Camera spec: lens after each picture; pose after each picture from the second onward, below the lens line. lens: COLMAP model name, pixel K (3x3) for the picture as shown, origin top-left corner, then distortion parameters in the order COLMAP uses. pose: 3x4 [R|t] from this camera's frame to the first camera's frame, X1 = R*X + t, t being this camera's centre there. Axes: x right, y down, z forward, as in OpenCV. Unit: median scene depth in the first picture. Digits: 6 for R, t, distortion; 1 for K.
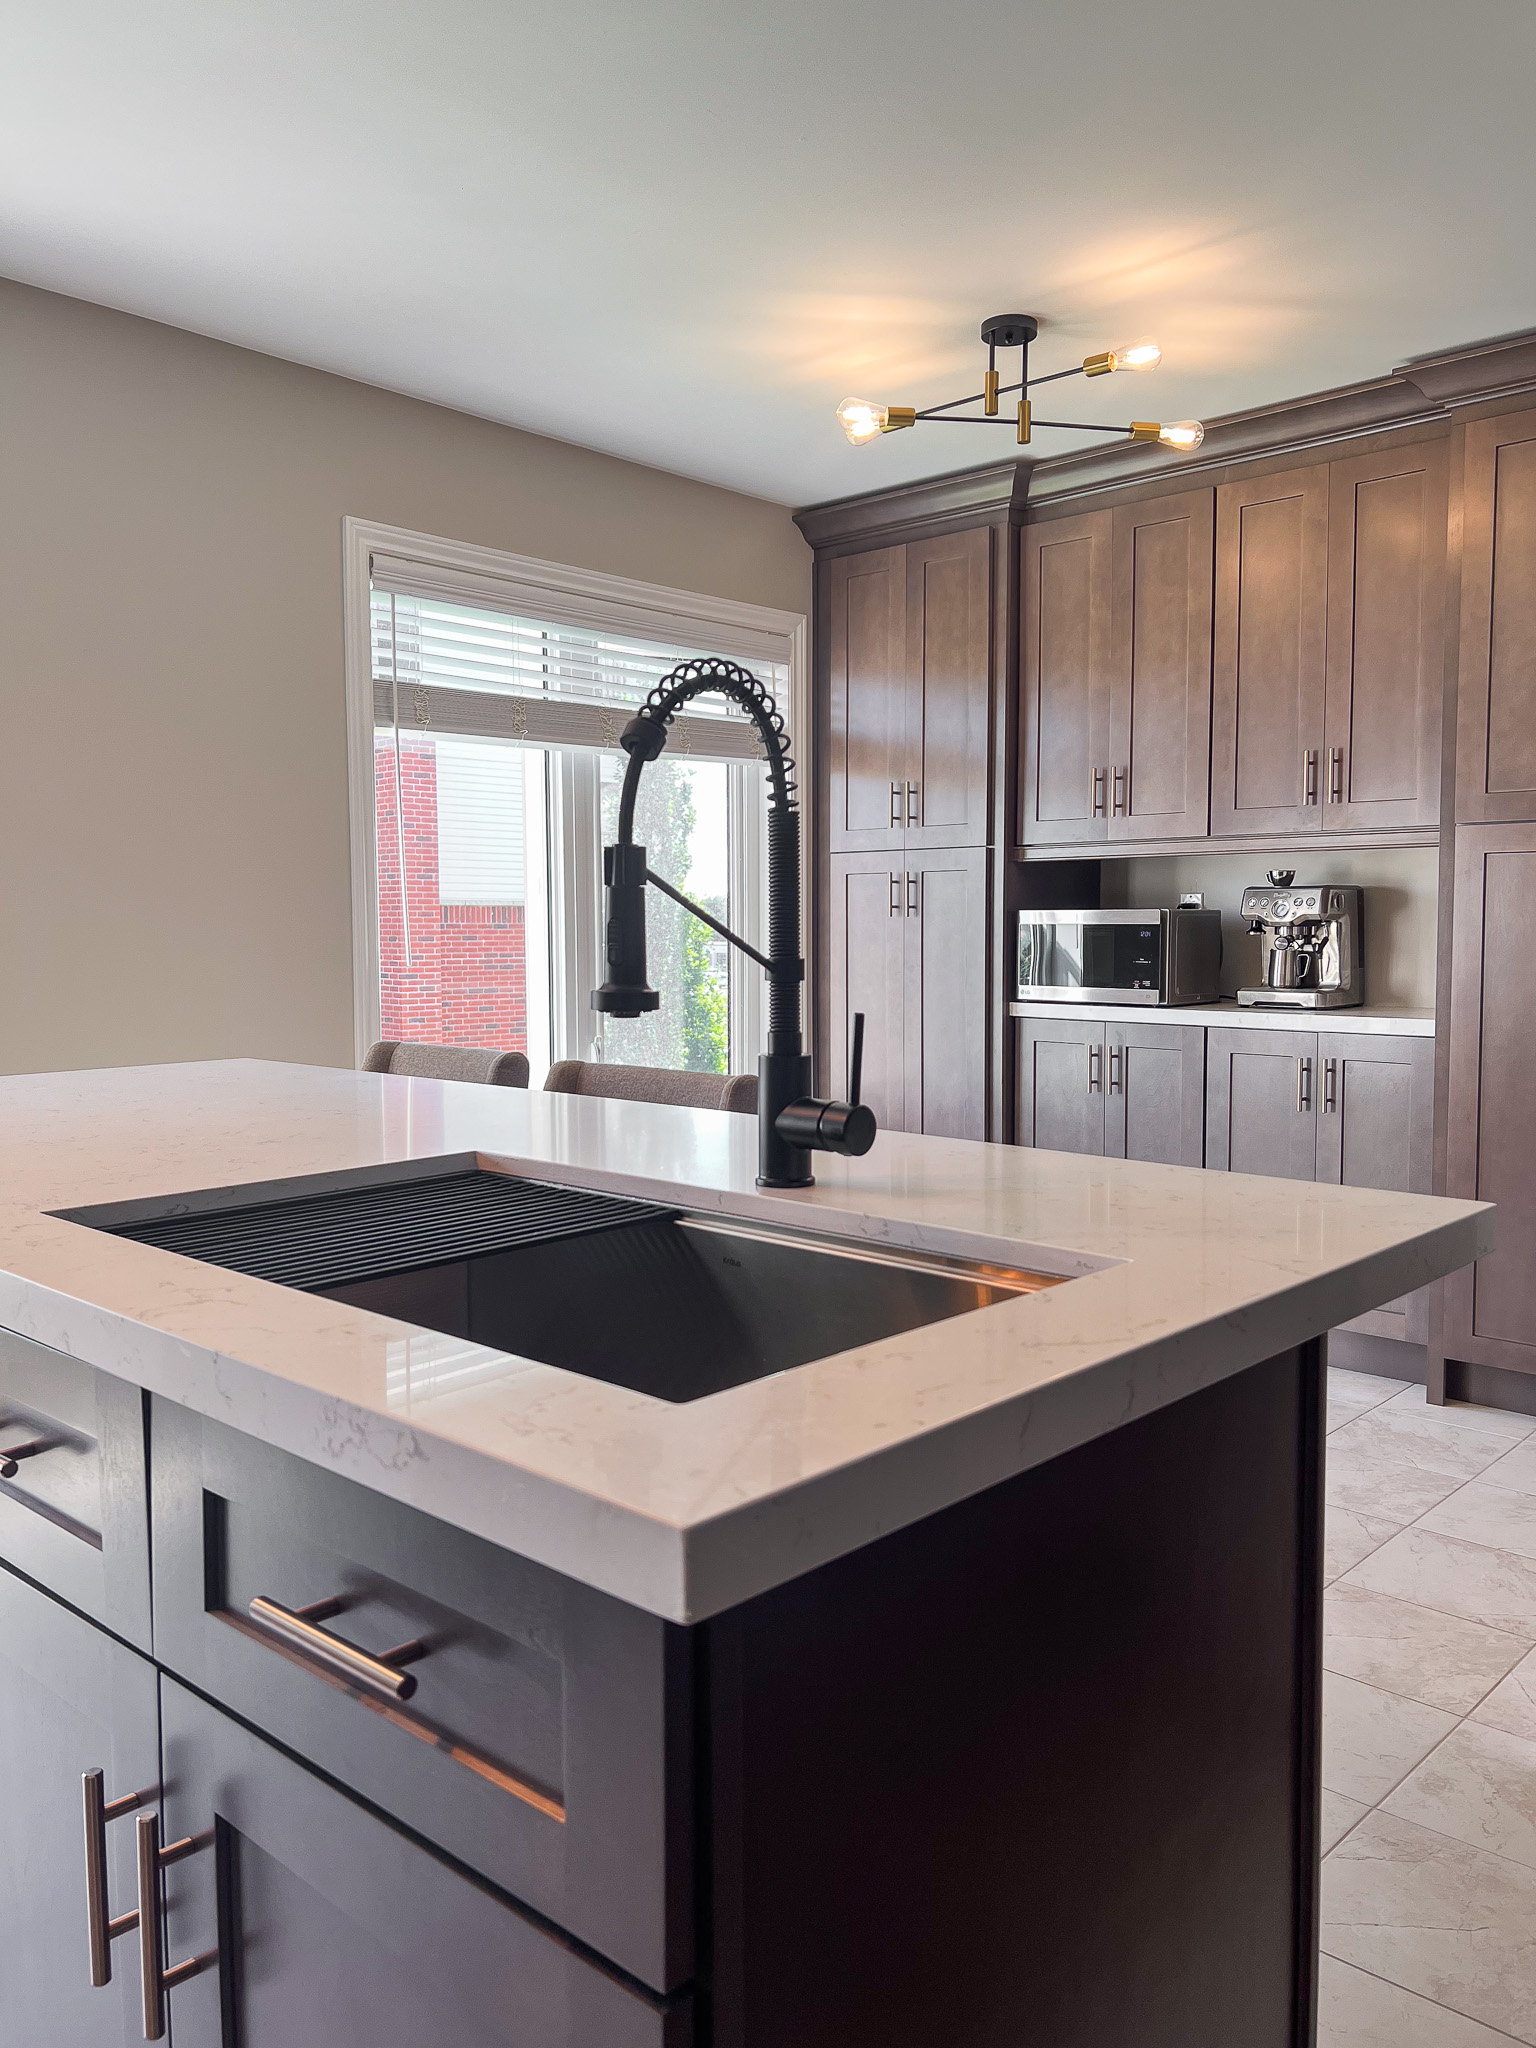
lens RADIAL K [[1575.1, 0, 764.6], [0, 1575.1, 1020.6], [0, 0, 1]] dist [0.111132, -0.200775]
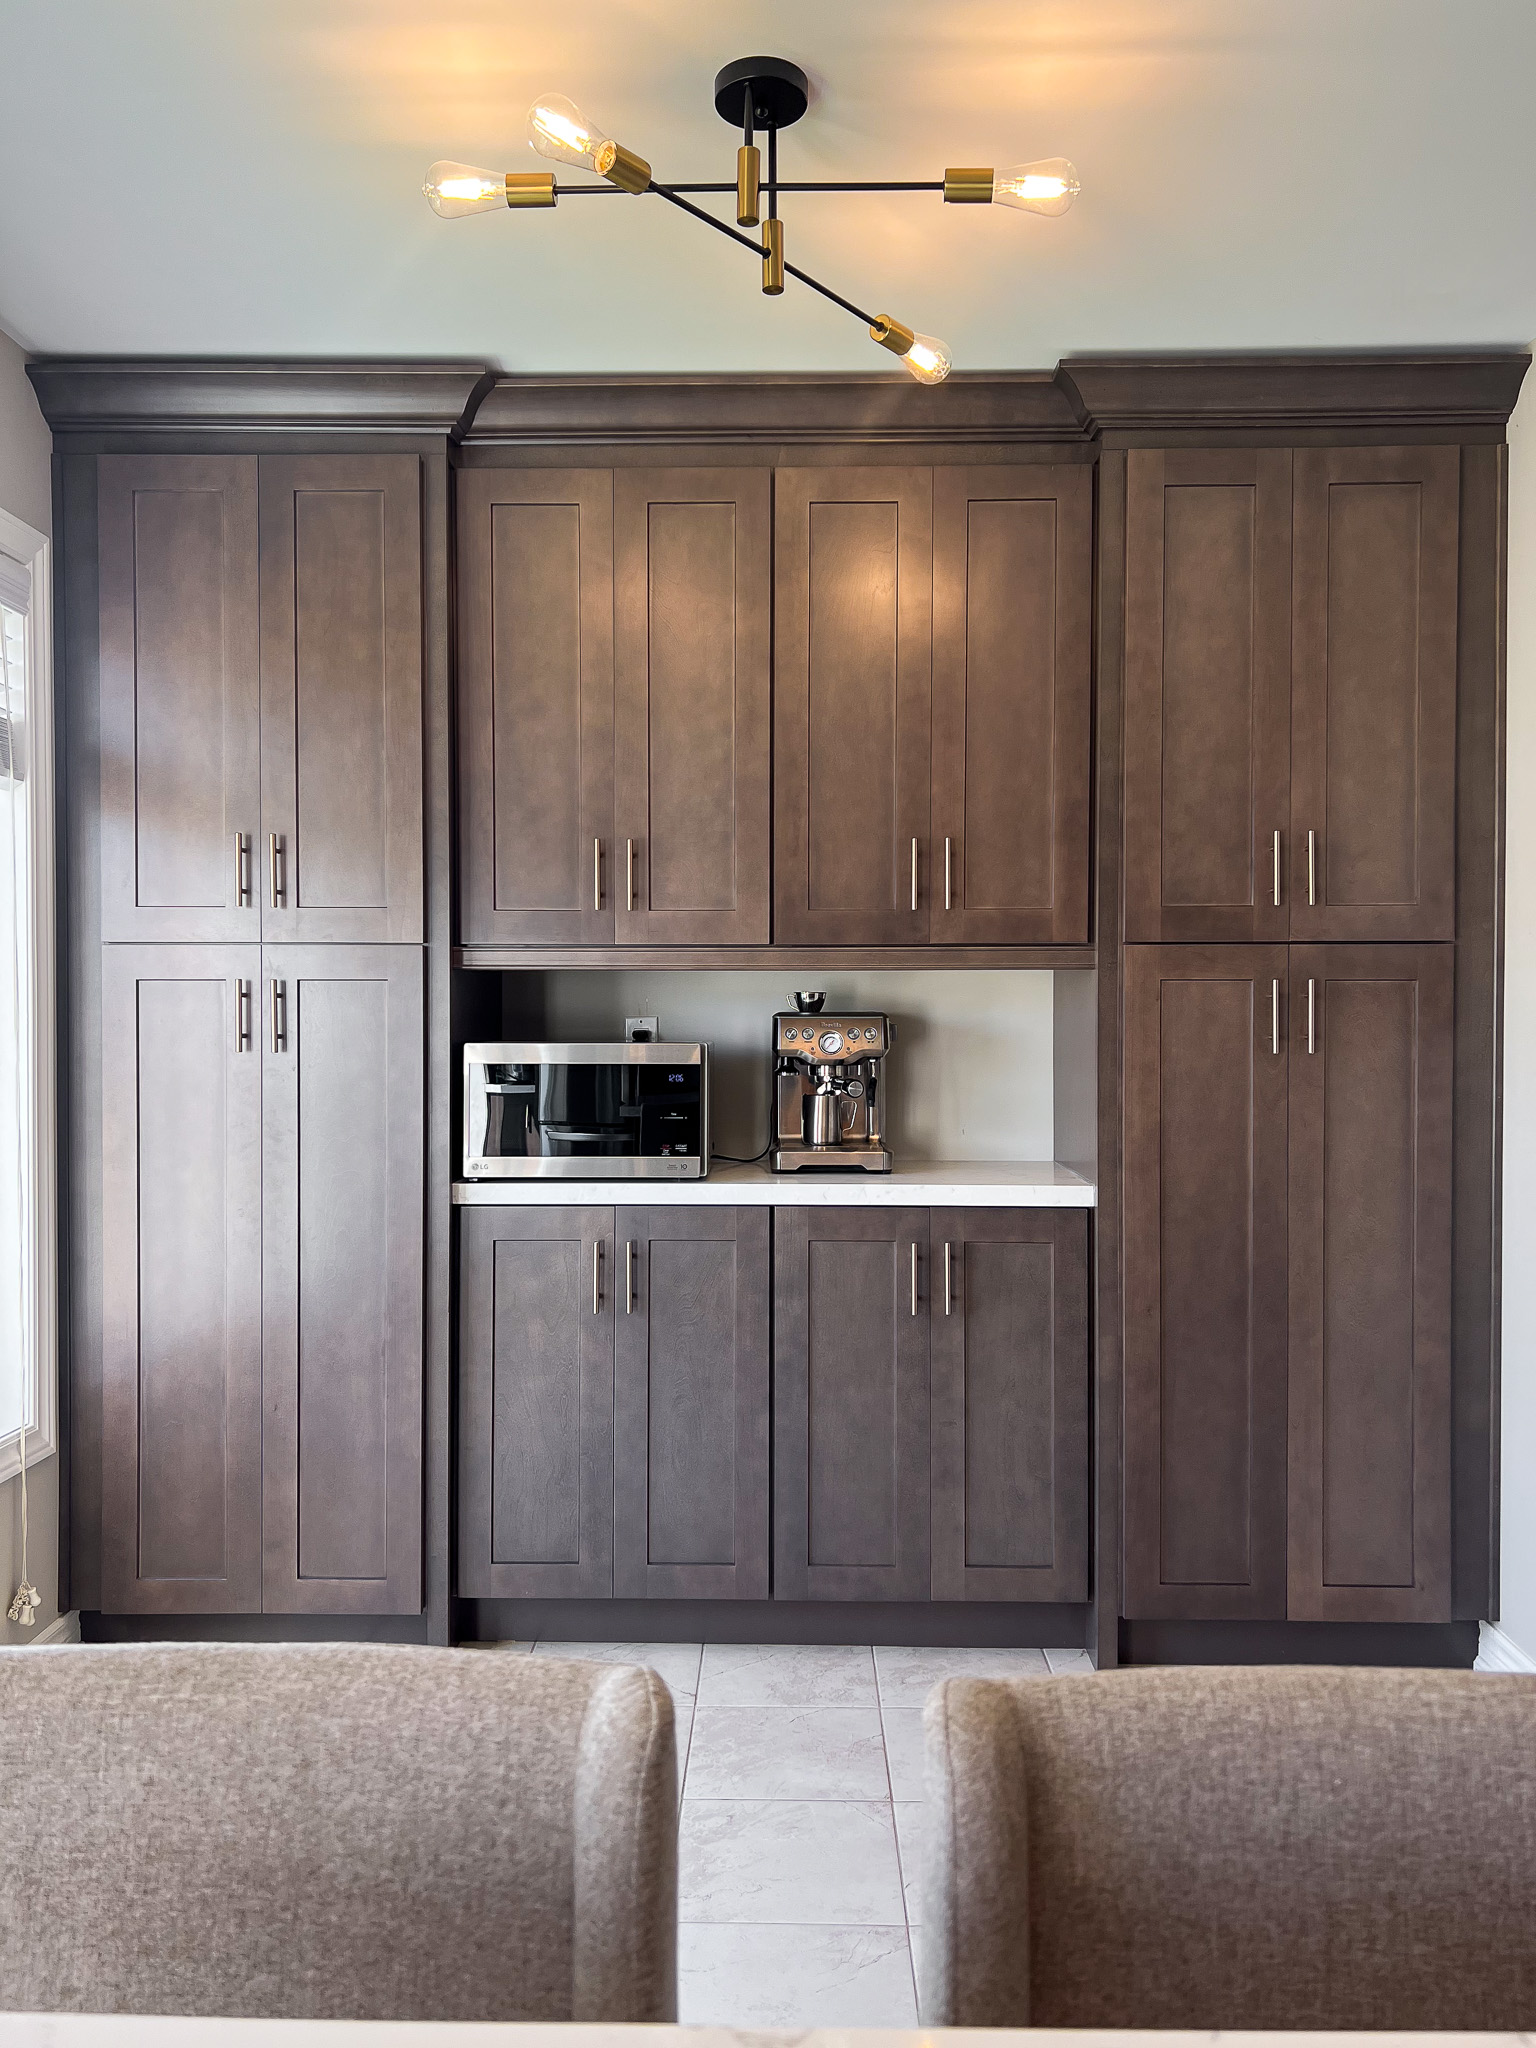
lens RADIAL K [[1566.2, 0, 767.5], [0, 1566.2, 1033.4], [0, 0, 1]] dist [0.107202, -0.120648]
pose [[0.741156, -0.004113, 0.671320, -0.197652], [0.040972, 0.998394, -0.039117, -0.045473], [-0.670081, 0.056497, 0.740135, 0.454884]]
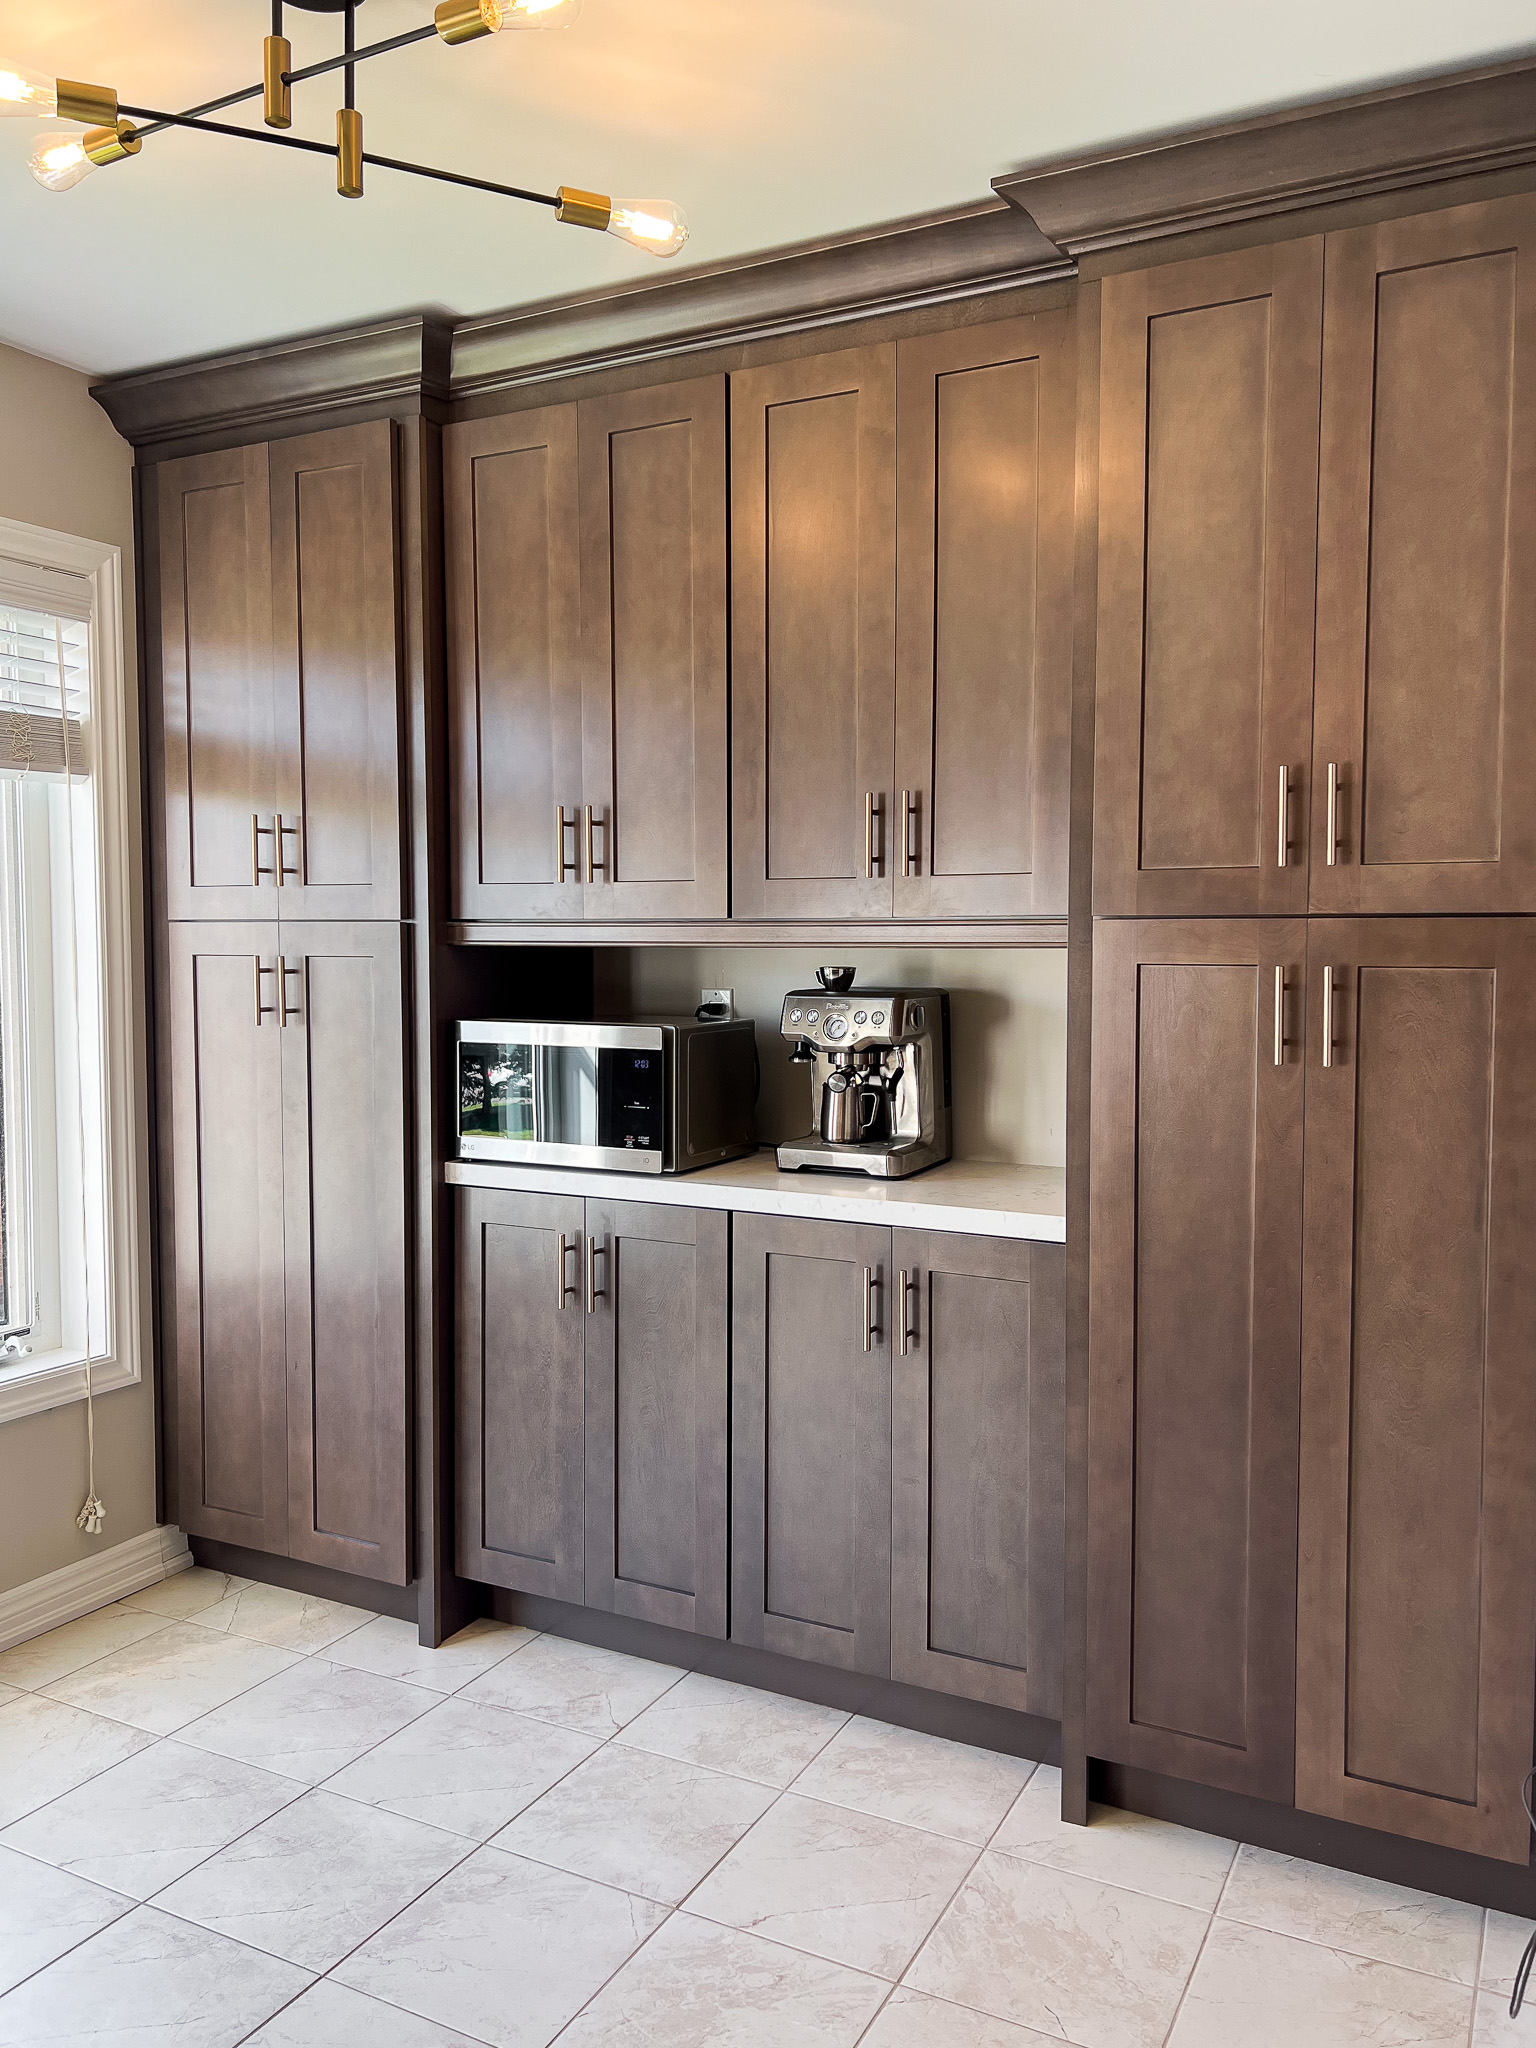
lens RADIAL K [[1577.0, 0, 768.0], [0, 1577.0, 1024.0], [0, 0, 1]] dist [0.106201, -0.107442]
pose [[0.964863, -0.010643, 0.262537, 0.120678], [0.013120, 0.999884, -0.007684, -0.065333], [-0.262425, 0.010859, 0.964891, 0.361441]]
